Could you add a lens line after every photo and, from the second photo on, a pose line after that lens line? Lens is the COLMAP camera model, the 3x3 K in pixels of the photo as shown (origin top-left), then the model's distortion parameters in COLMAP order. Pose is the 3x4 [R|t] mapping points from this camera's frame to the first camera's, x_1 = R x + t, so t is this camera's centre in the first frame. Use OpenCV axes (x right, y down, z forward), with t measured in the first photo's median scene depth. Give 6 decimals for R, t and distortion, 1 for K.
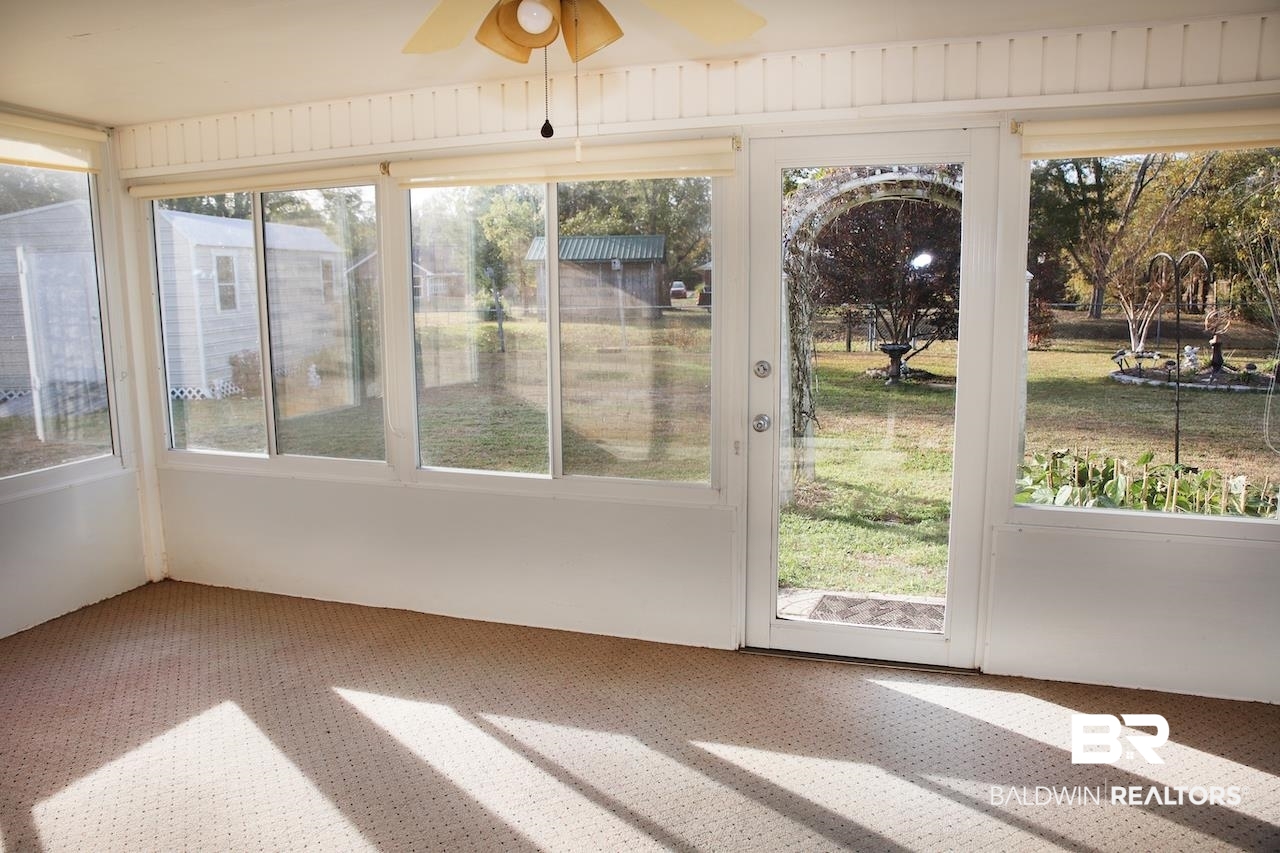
lens RADIAL K [[873.3, 0, 619.5], [0, 873.3, 417.6], [0, 0, 1]] dist [-0.125635, 0.073452]
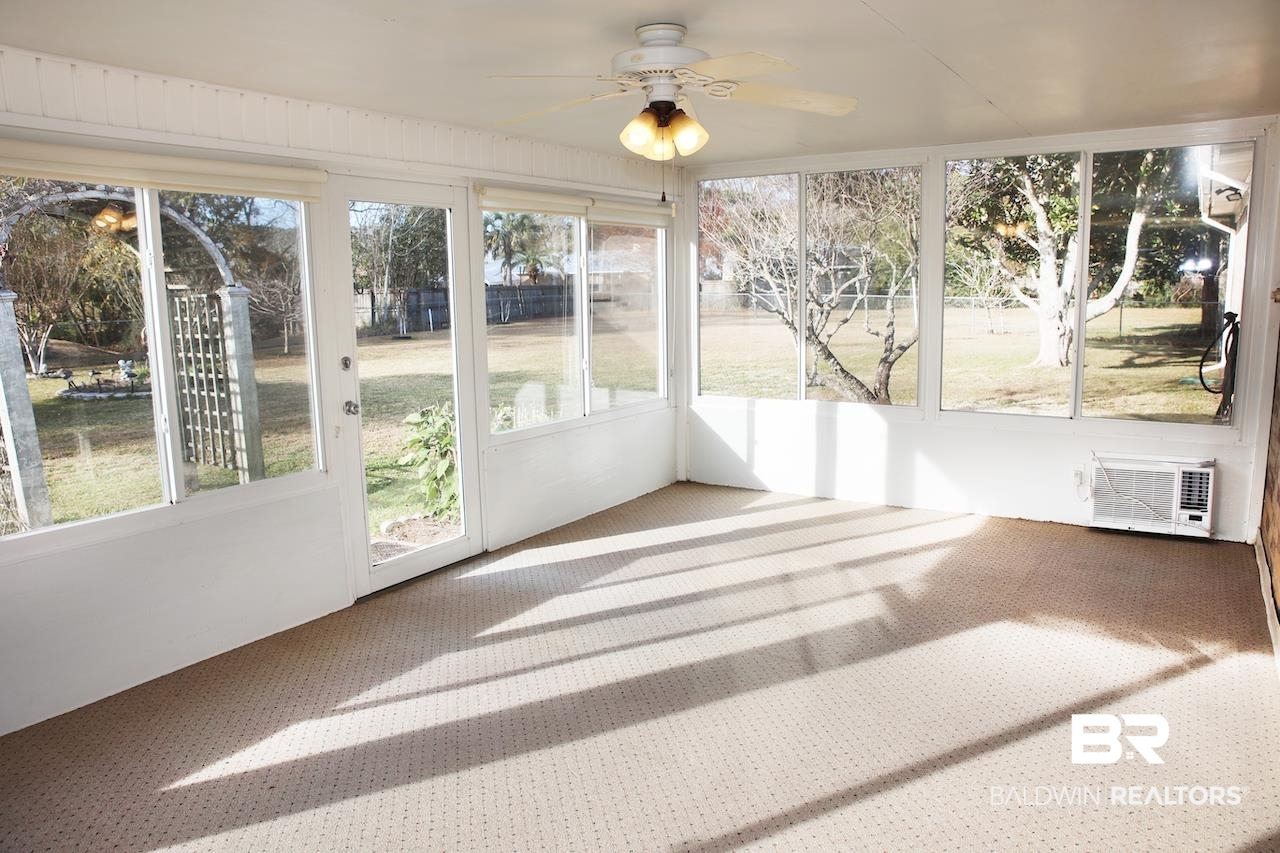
lens RADIAL K [[873.3, 0, 643.4], [0, 873.3, 425.8], [0, 0, 1]] dist [-0.125635, 0.073452]
pose [[0.253471, -0.140794, 0.957042, -0.515903], [0.158488, 0.982027, 0.102494, -0.016002], [-0.954271, 0.125700, 0.271230, 0.169610]]
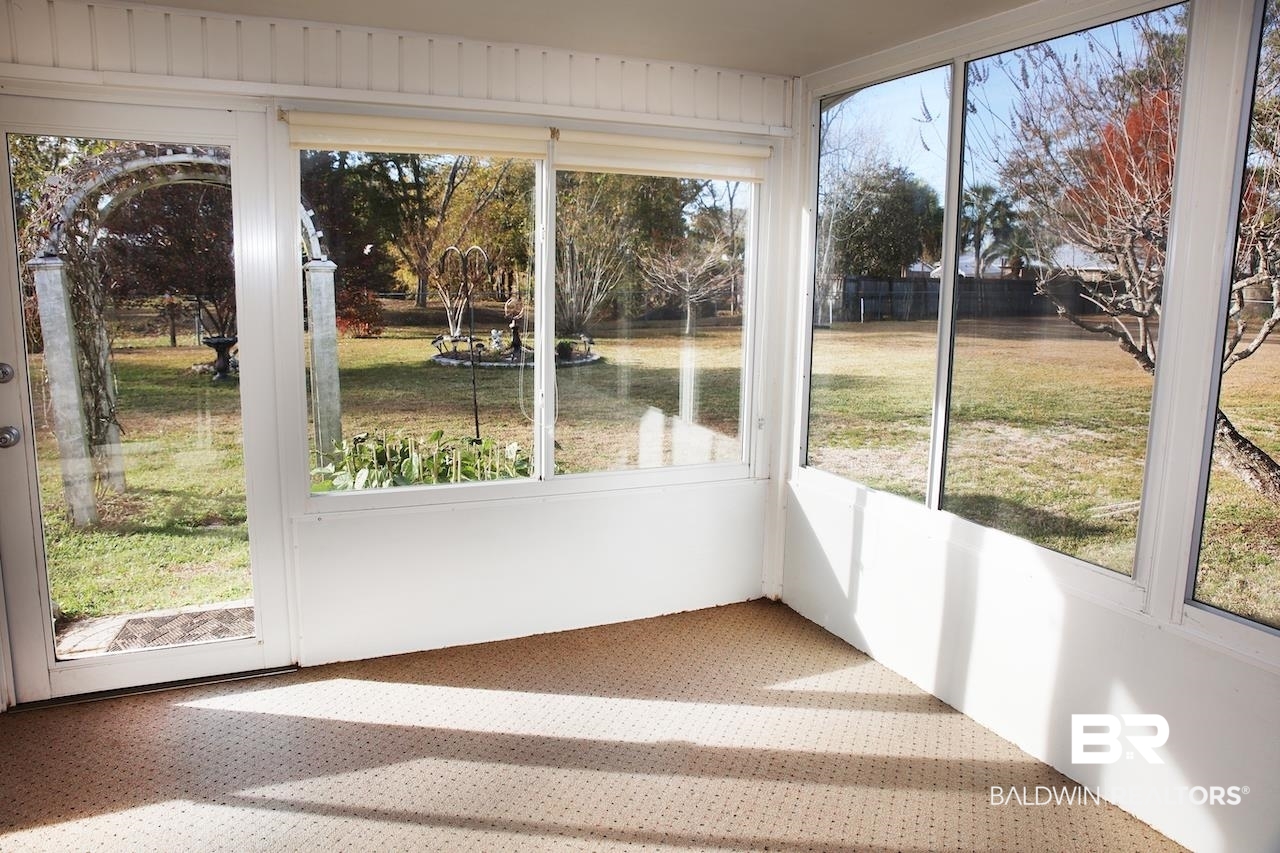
lens RADIAL K [[873.3, 0, 629.5], [0, 873.3, 414.2], [0, 0, 1]] dist [-0.125635, 0.073452]
pose [[0.738893, -0.079002, 0.669176, 0.039587], [0.074050, 0.996608, 0.035893, -0.000021], [-0.669742, 0.023031, 0.742237, -0.000061]]
